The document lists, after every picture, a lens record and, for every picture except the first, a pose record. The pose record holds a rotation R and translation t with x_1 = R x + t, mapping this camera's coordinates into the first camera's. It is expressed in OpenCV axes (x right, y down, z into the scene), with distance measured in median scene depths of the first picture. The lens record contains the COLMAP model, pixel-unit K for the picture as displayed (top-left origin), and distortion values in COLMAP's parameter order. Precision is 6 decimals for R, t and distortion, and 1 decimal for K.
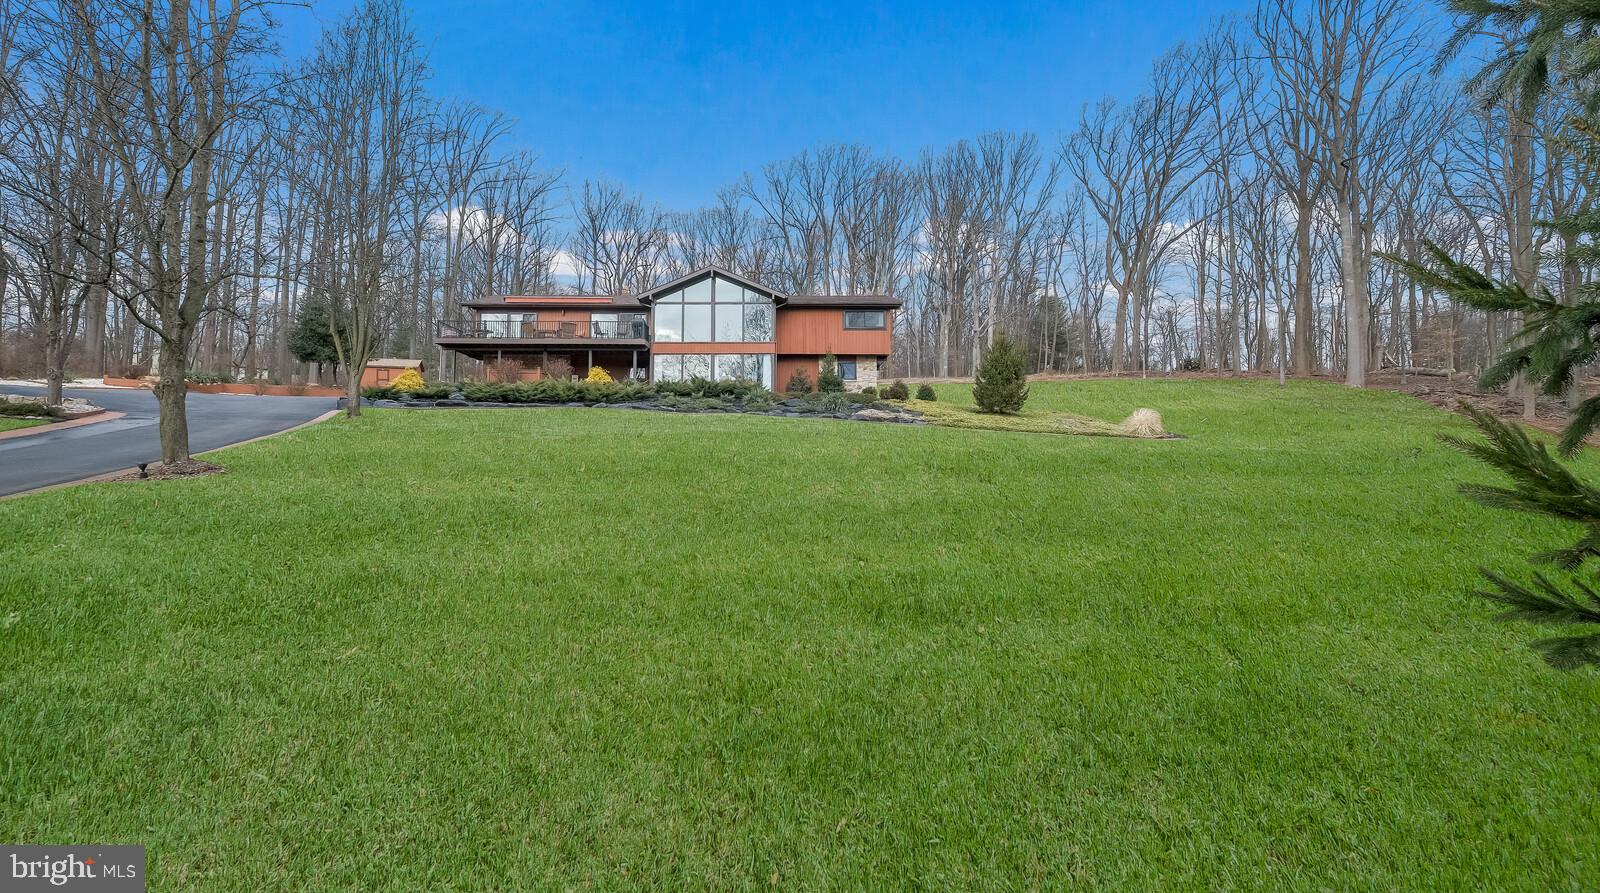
lens RADIAL K [[714.6, 0, 798.0], [0, 714.6, 421.9], [0, 0, 1]] dist [0.017100, -0.000022]
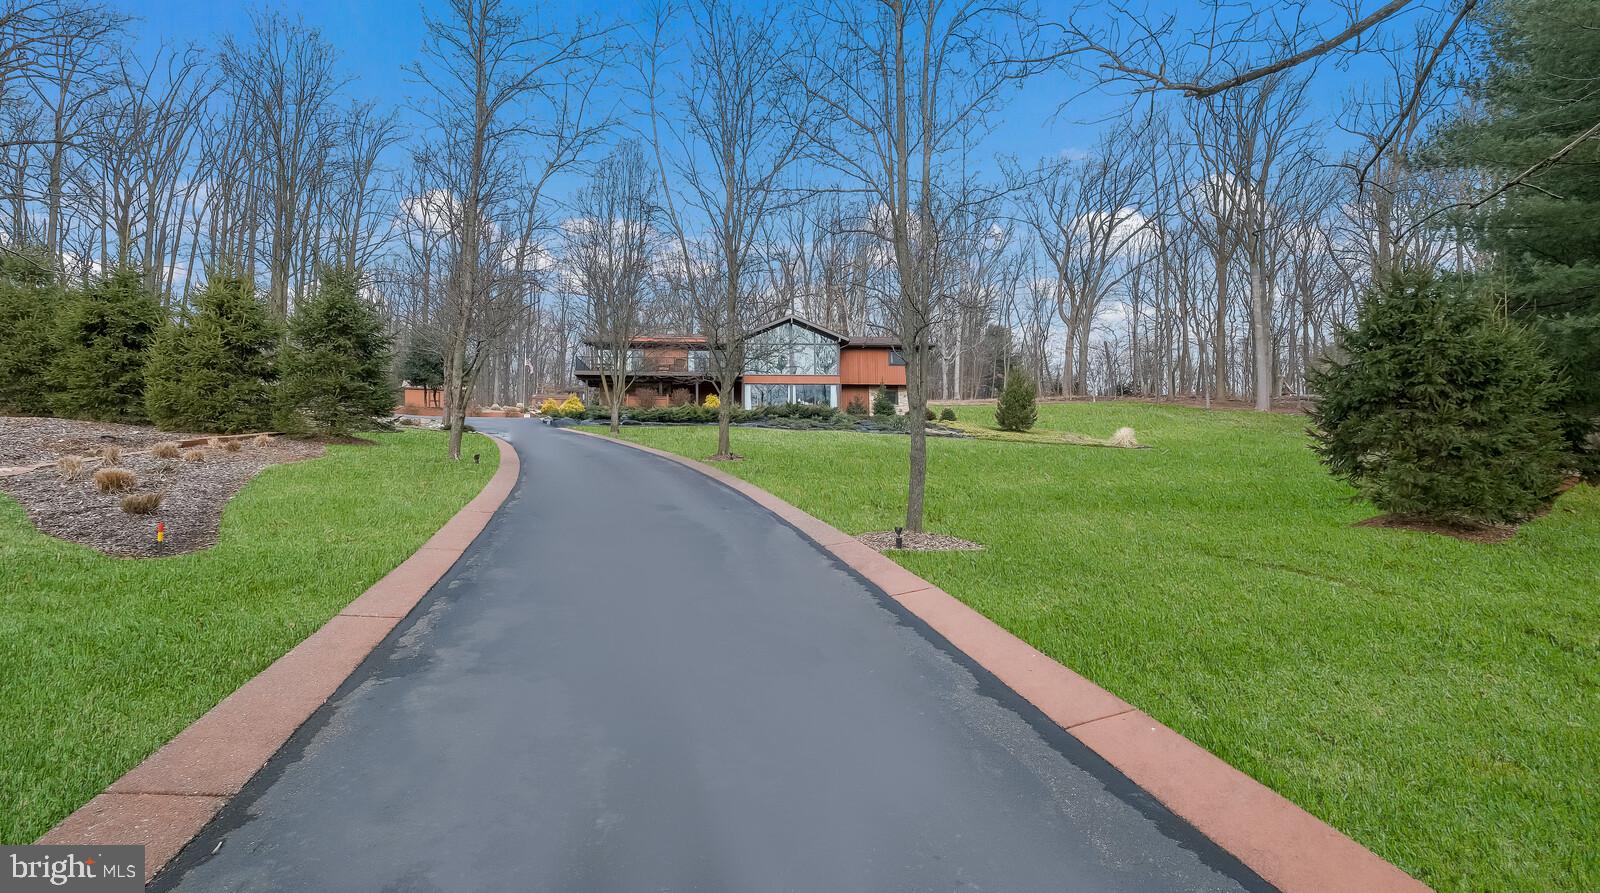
lens RADIAL K [[705.0, 0, 800.0], [0, 705.0, 446.5], [0, 0, 1]] dist [0.001438, 0.000124]
pose [[0.996706, -0.000572, 0.081102, -0.195649], [0.000039, 0.999978, 0.006574, 0.007218], [-0.081104, -0.006549, 0.996684, -0.238974]]
